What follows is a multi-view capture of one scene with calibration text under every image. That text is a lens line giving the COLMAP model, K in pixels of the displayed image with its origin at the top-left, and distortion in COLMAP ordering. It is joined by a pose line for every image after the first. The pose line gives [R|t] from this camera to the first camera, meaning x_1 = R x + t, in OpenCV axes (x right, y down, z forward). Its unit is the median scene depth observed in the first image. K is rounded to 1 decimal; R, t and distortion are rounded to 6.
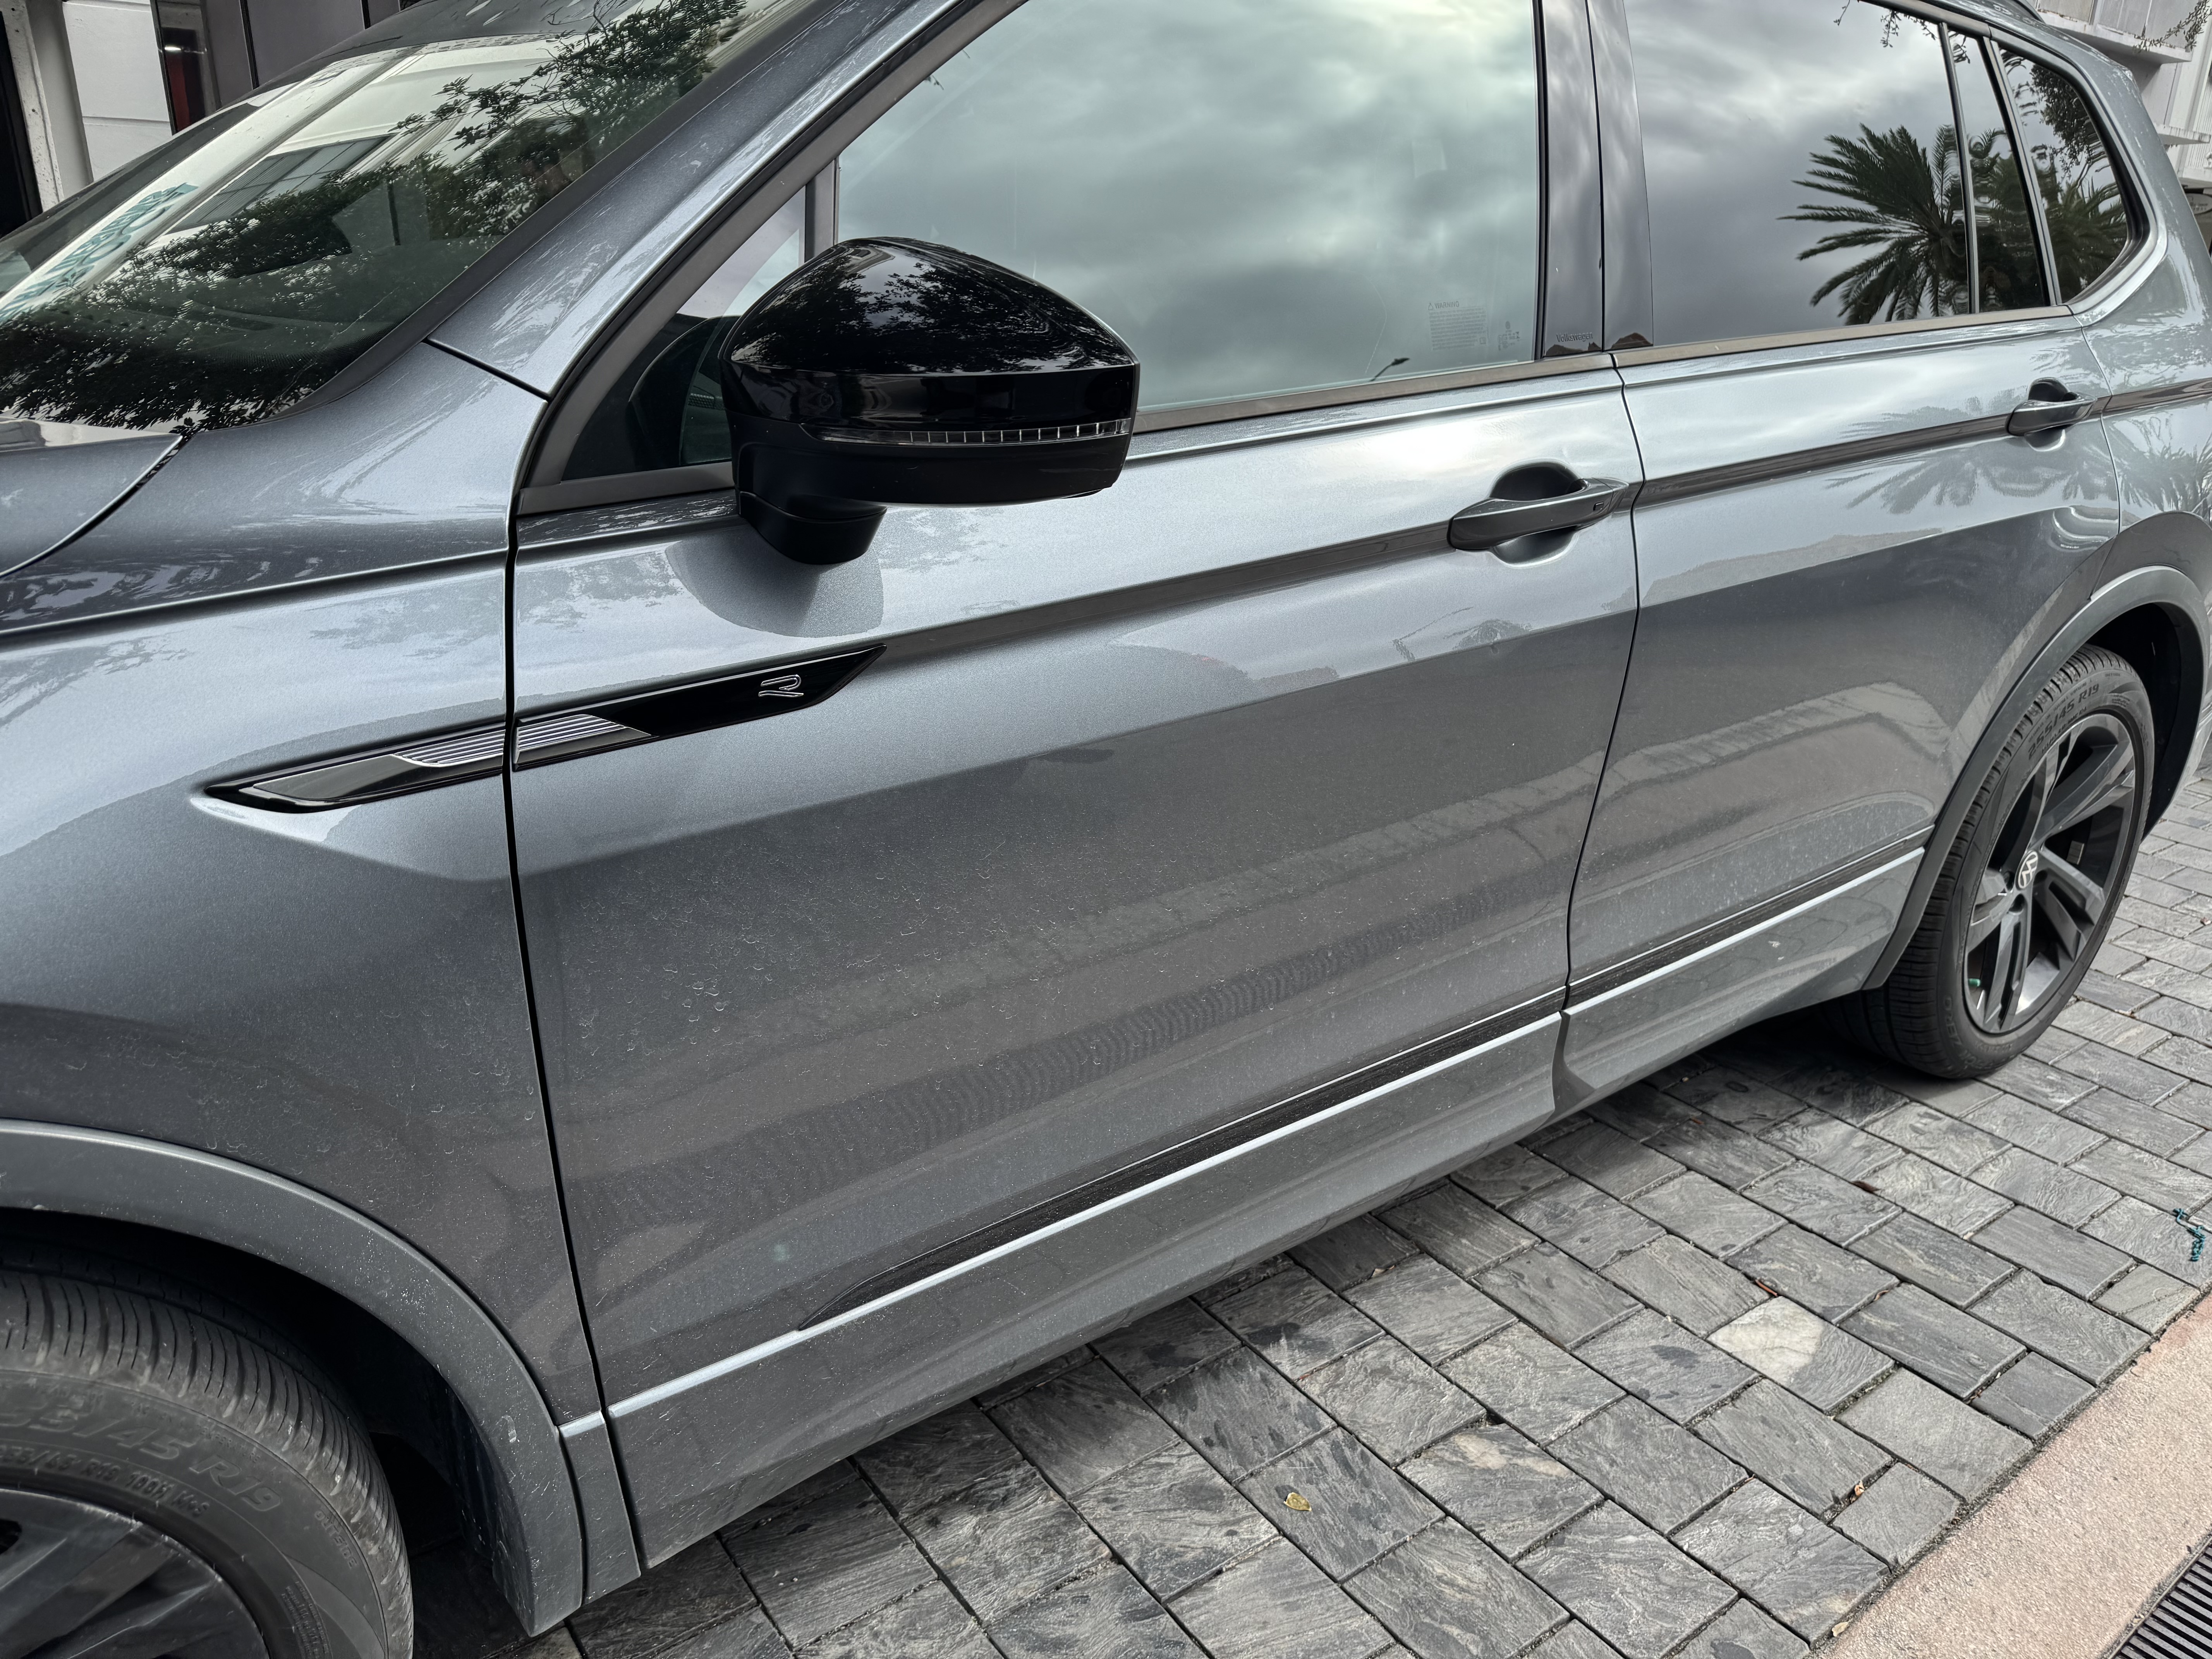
lens RADIAL K [[1558.5, 0, 1106.0], [0, 1558.5, 829.5], [0, 0, 1]] dist [0.065093, -0.073300]
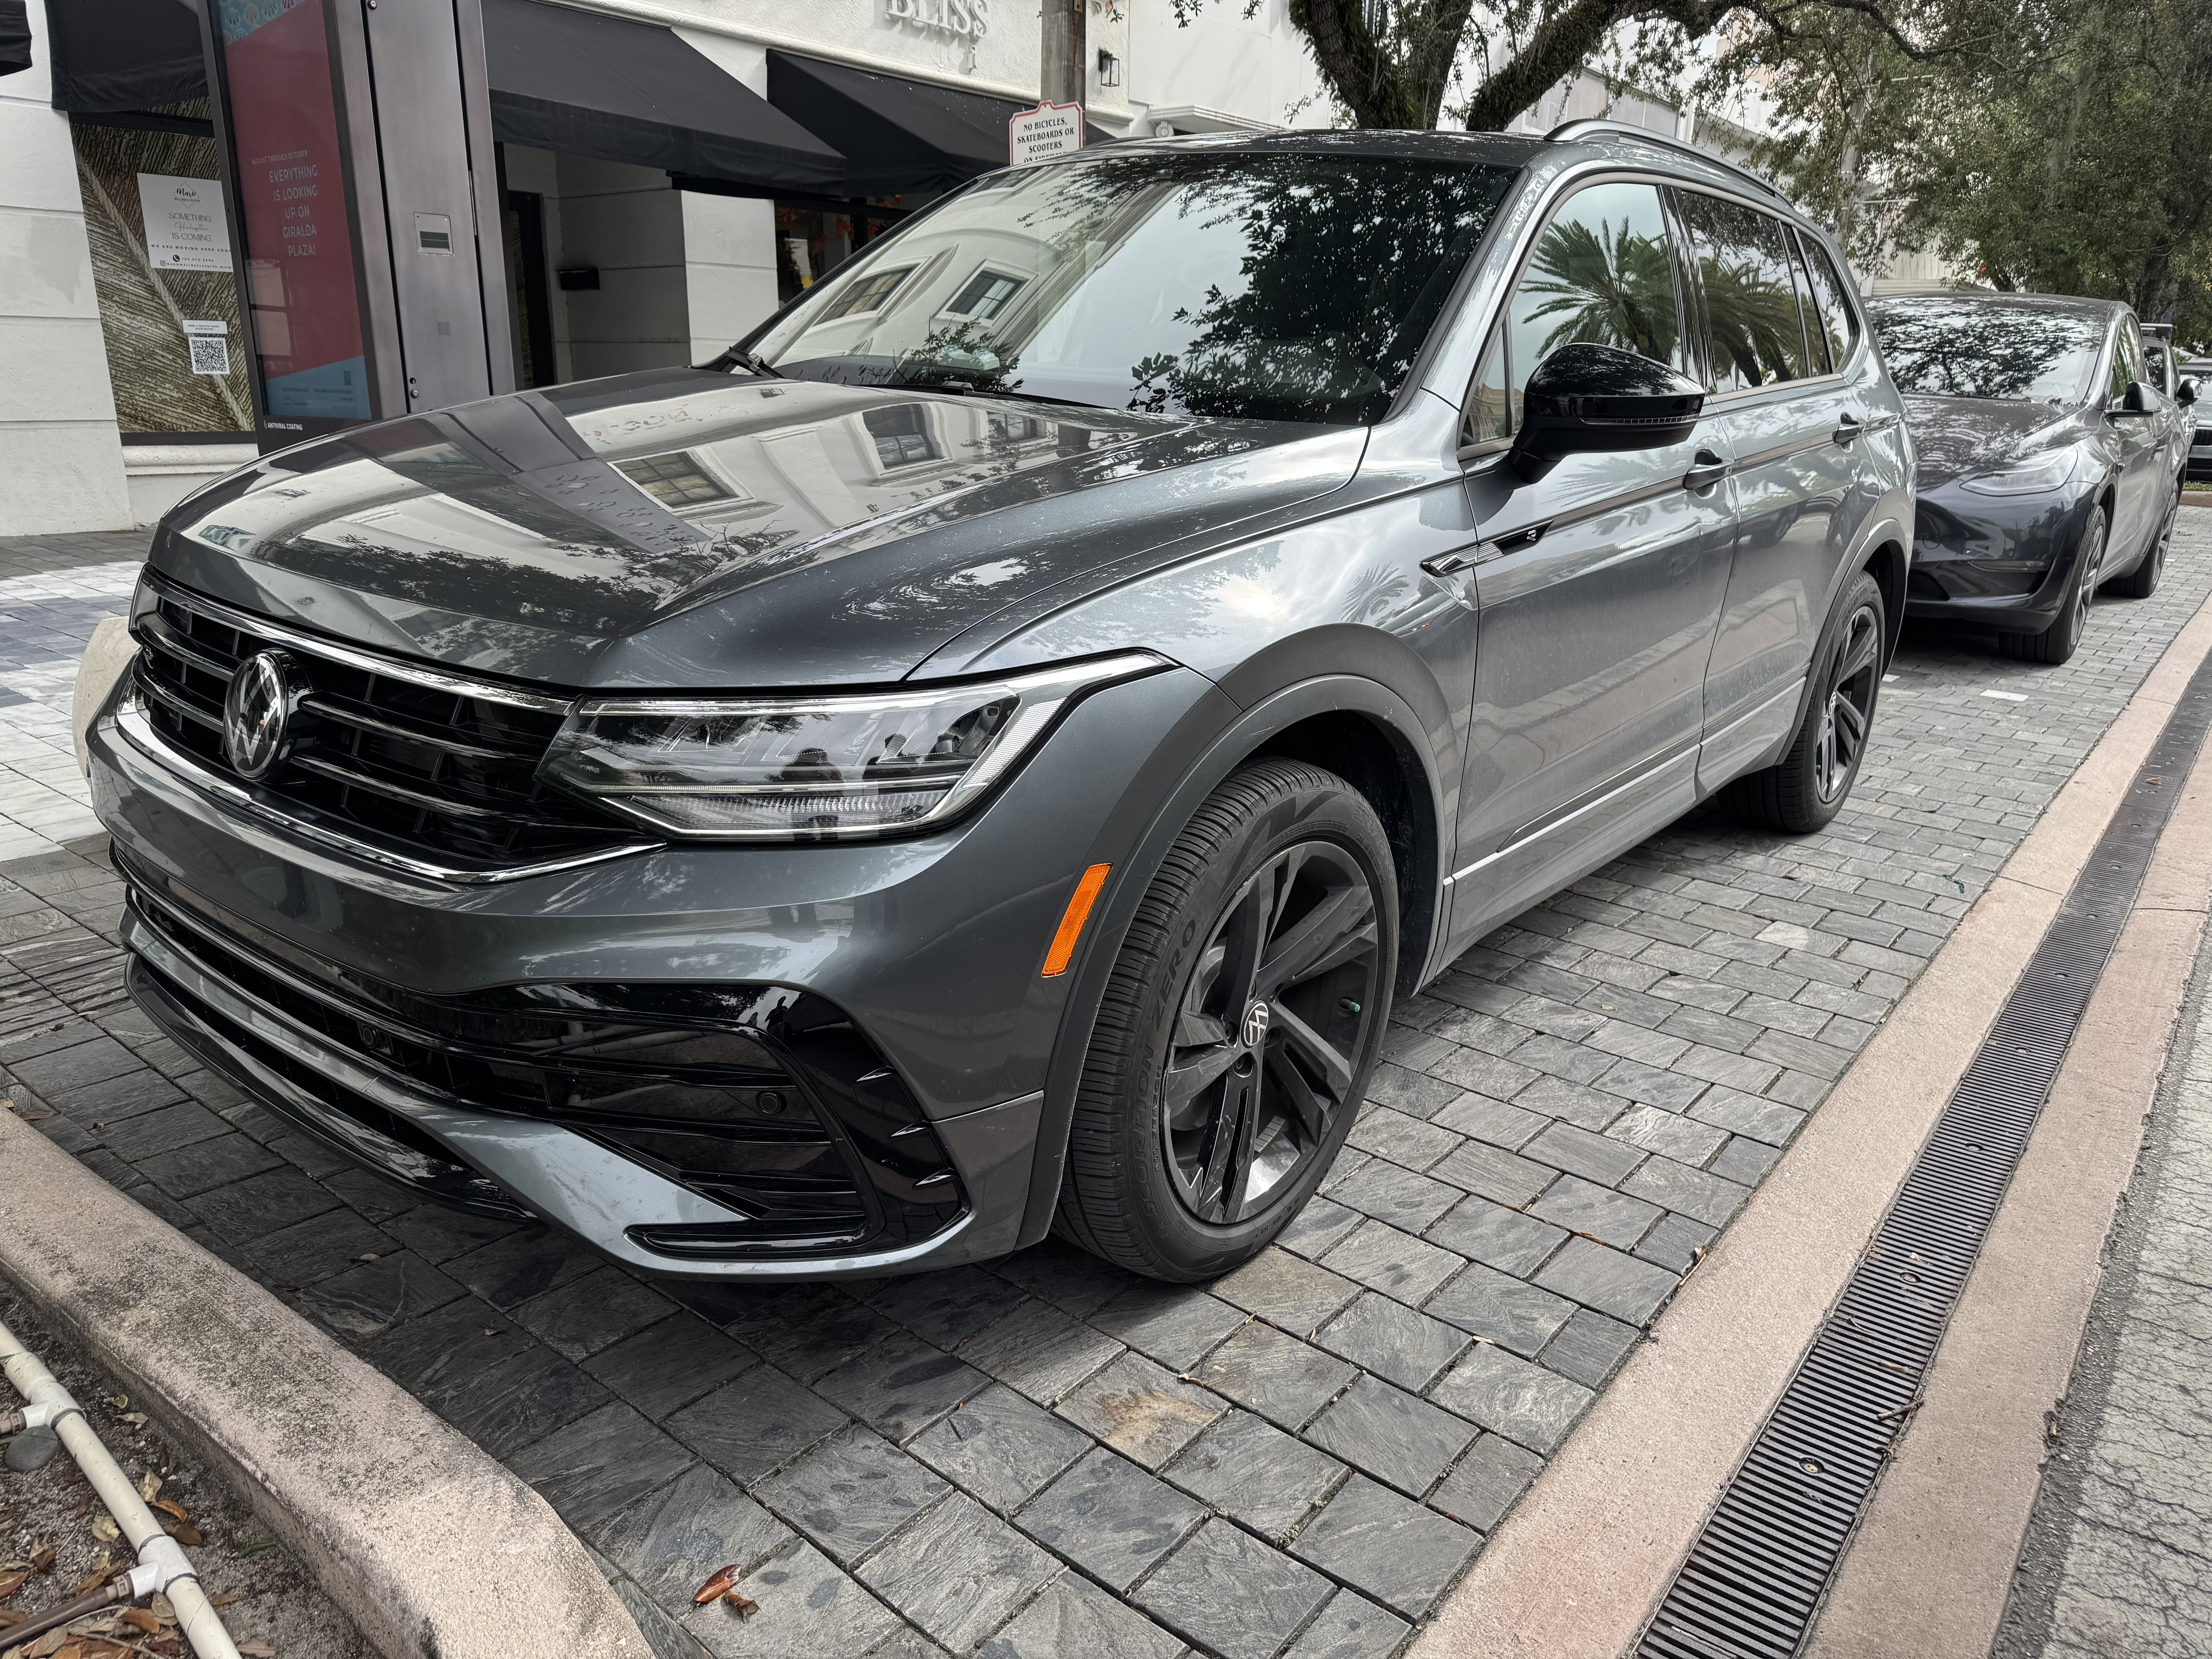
lens RADIAL K [[1550.9, 0, 1099.2], [0, 1550.9, 861.1], [0, 0, 1]] dist [0.000180, -0.031065]
pose [[0.972181, -0.071495, 0.223052, -0.591887], [0.071899, 0.997392, 0.006322, 0.139301], [-0.222922, 0.009891, 0.974786, -0.445166]]
